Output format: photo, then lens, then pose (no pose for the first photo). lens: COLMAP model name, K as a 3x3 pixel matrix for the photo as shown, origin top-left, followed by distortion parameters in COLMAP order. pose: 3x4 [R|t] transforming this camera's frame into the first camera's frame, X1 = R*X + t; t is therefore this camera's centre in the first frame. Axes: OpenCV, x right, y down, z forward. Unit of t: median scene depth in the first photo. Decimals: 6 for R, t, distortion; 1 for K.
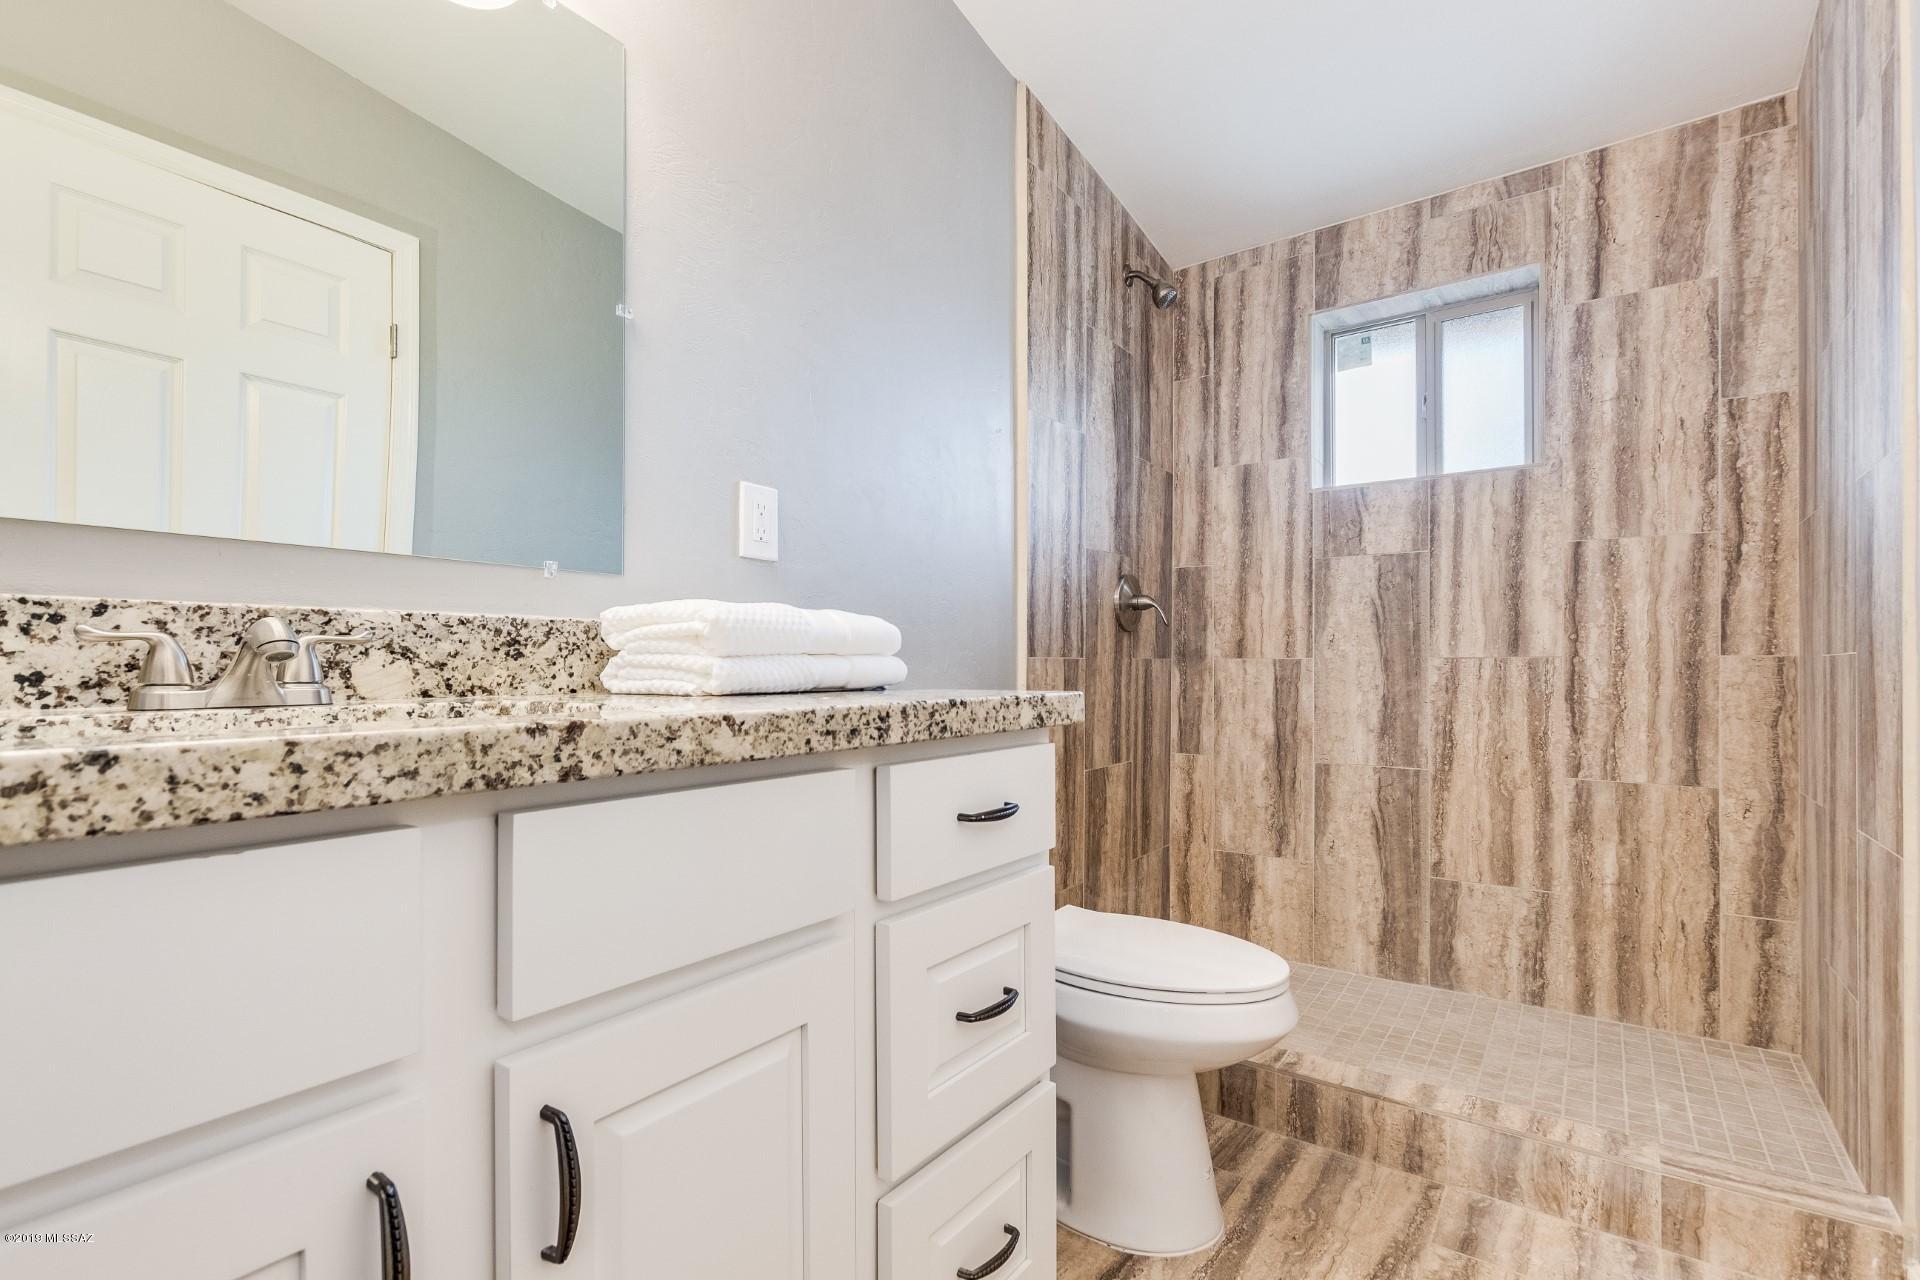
lens RADIAL K [[897.0, 0, 954.8], [0, 897.0, 654.1], [0, 0, 1]] dist [0.017088, 0.000304]
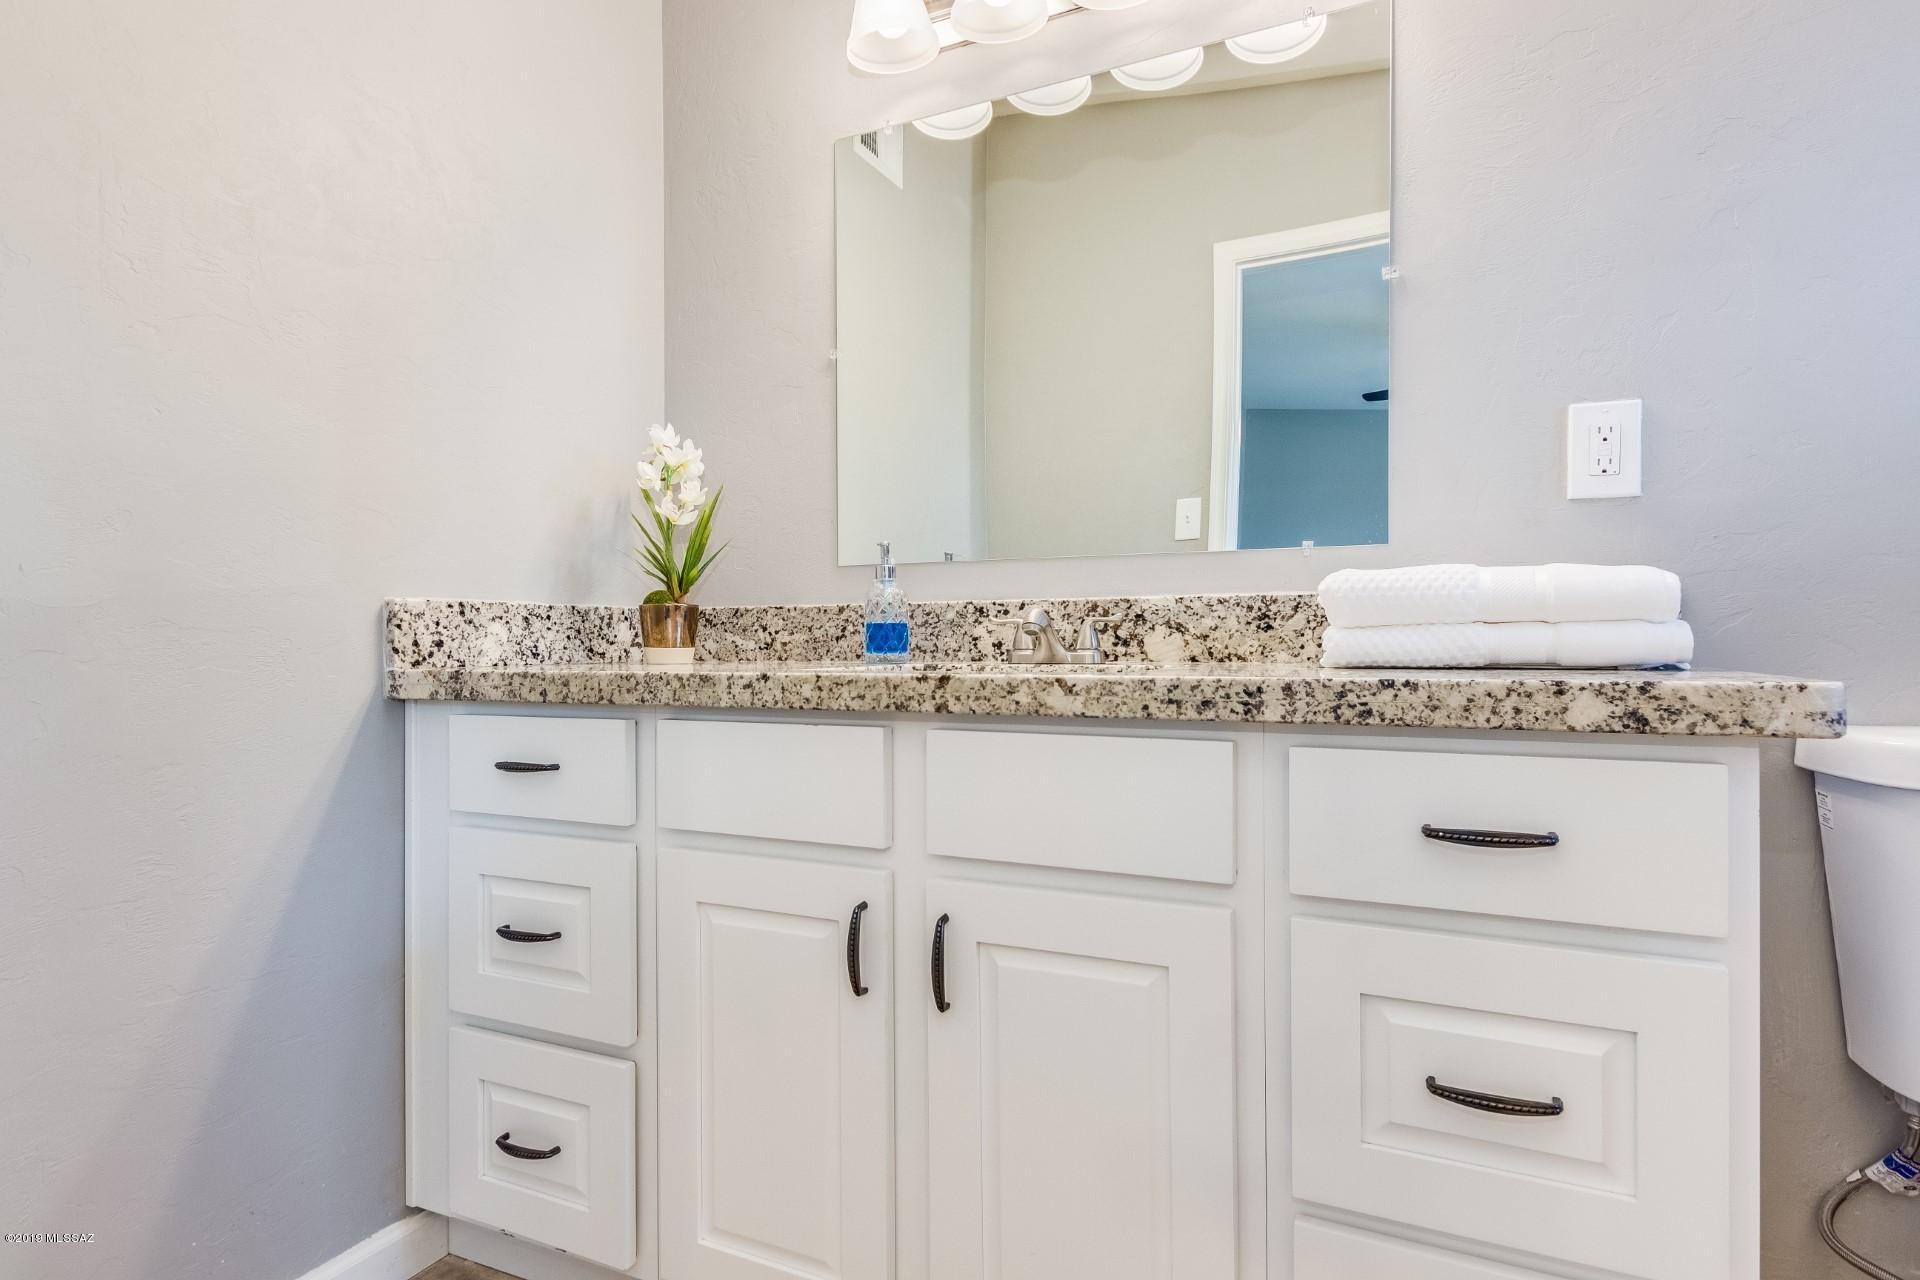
lens RADIAL K [[984.7, 0, 960.0], [0, 984.7, 640.0], [0, 0, 1]] dist [0.013591, -0.000224]
pose [[0.184860, 0.001907, -0.982763, 0.912810], [0.017997, 0.999824, 0.005325, 0.004136], [0.982600, -0.018671, 0.184793, 0.517061]]
